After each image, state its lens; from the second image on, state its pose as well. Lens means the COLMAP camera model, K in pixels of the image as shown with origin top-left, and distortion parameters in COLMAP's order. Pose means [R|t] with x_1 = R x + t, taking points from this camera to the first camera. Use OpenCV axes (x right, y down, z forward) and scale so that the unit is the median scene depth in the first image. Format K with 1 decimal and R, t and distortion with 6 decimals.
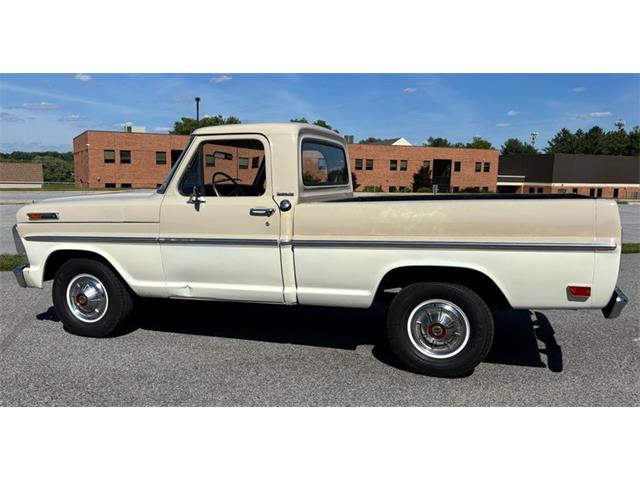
lens RADIAL K [[572.3, 0, 300.3], [0, 572.3, 262.1], [0, 0, 1]] dist [0.079687, -0.133068]
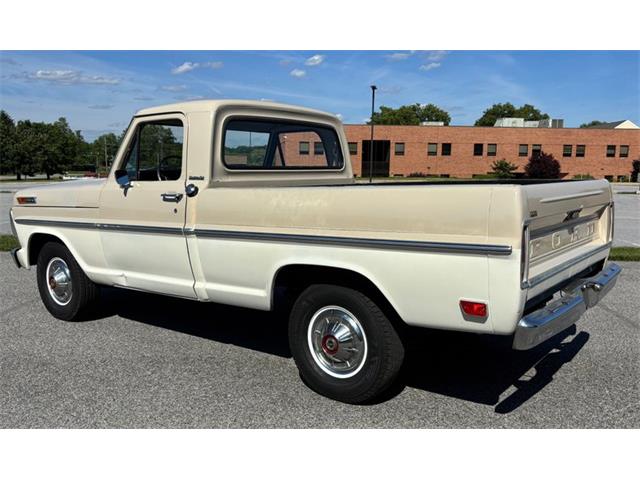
lens RADIAL K [[579.9, 0, 313.5], [0, 579.9, 248.1], [0, 0, 1]] dist [0.075017, -0.148884]
pose [[0.947587, 0.038250, -0.317200, 0.402057], [-0.040820, 0.999165, -0.001457, -0.013407], [0.316880, 0.014328, 0.948357, 0.173312]]
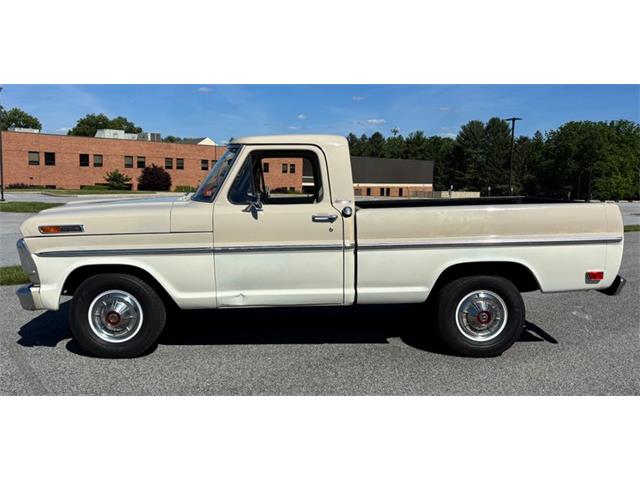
lens RADIAL K [[579.9, 0, 313.5], [0, 579.9, 248.1], [0, 0, 1]] dist [0.075017, -0.148884]
pose [[0.934949, -0.042062, 0.352279, -0.420892], [0.050683, 0.998598, -0.015281, -0.016501], [-0.351143, 0.032142, 0.935770, 0.010396]]
